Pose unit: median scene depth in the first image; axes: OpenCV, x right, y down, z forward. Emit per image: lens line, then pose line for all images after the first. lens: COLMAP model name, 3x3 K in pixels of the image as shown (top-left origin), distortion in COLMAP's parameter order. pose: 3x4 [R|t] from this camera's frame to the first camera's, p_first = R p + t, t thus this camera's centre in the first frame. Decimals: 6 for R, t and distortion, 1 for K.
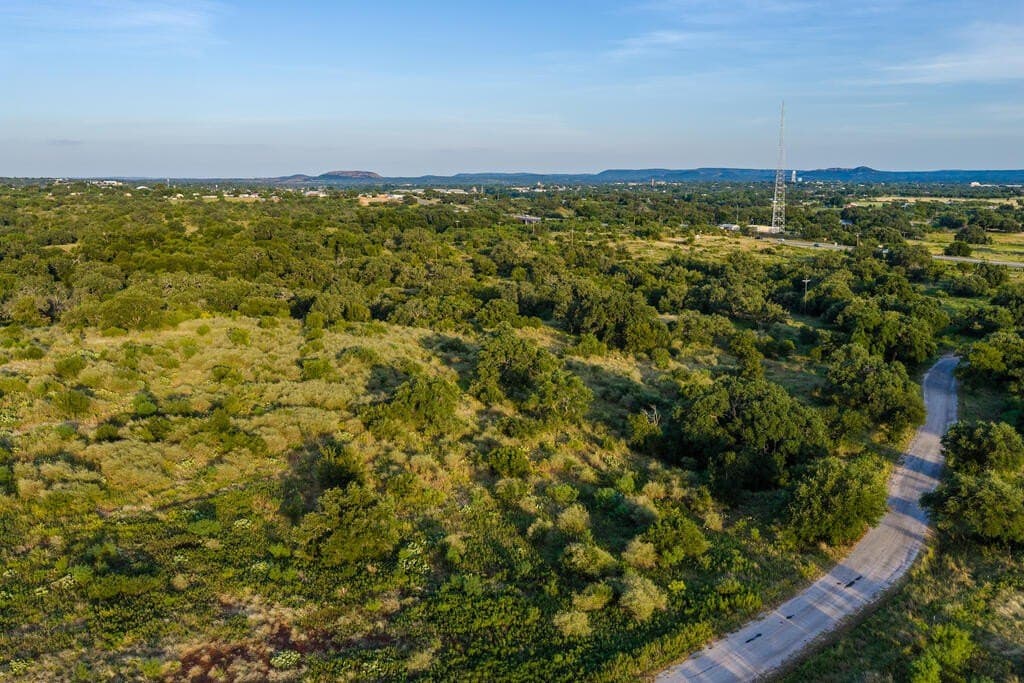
lens RADIAL K [[864.6, 0, 507.7], [0, 864.6, 342.1], [0, 0, 1]] dist [0.003974, -0.006450]
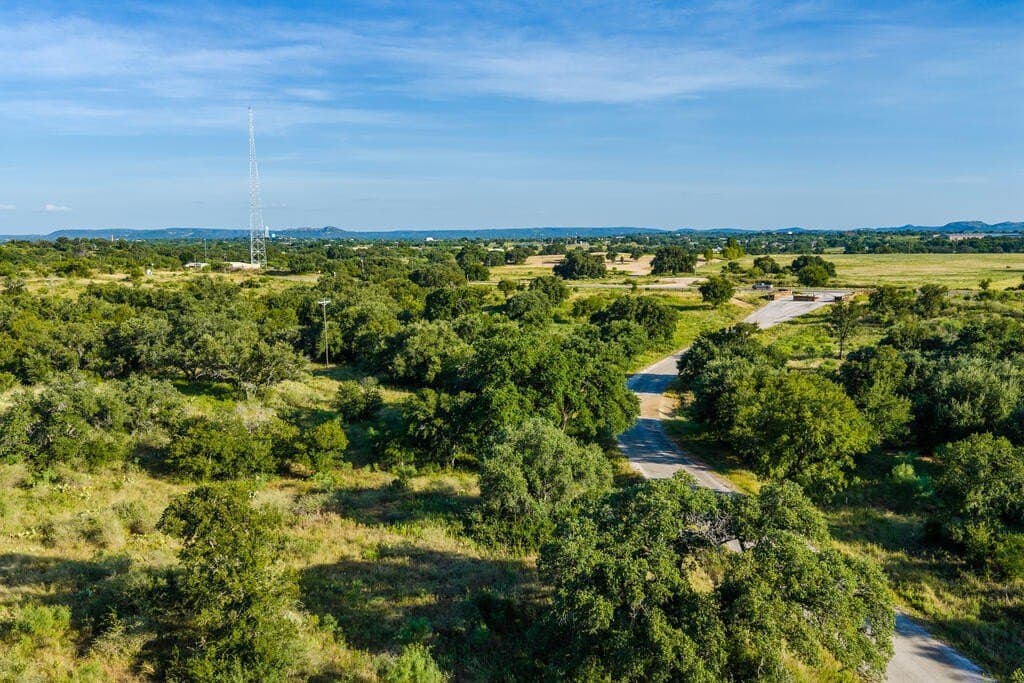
lens RADIAL K [[864.6, 0, 507.7], [0, 864.6, 342.1], [0, 0, 1]] dist [0.003974, -0.006450]
pose [[0.834030, -0.070590, 0.547185, 0.072725], [0.108101, 0.993466, -0.036607, -0.006406], [-0.541025, 0.089683, 0.836211, 0.250359]]
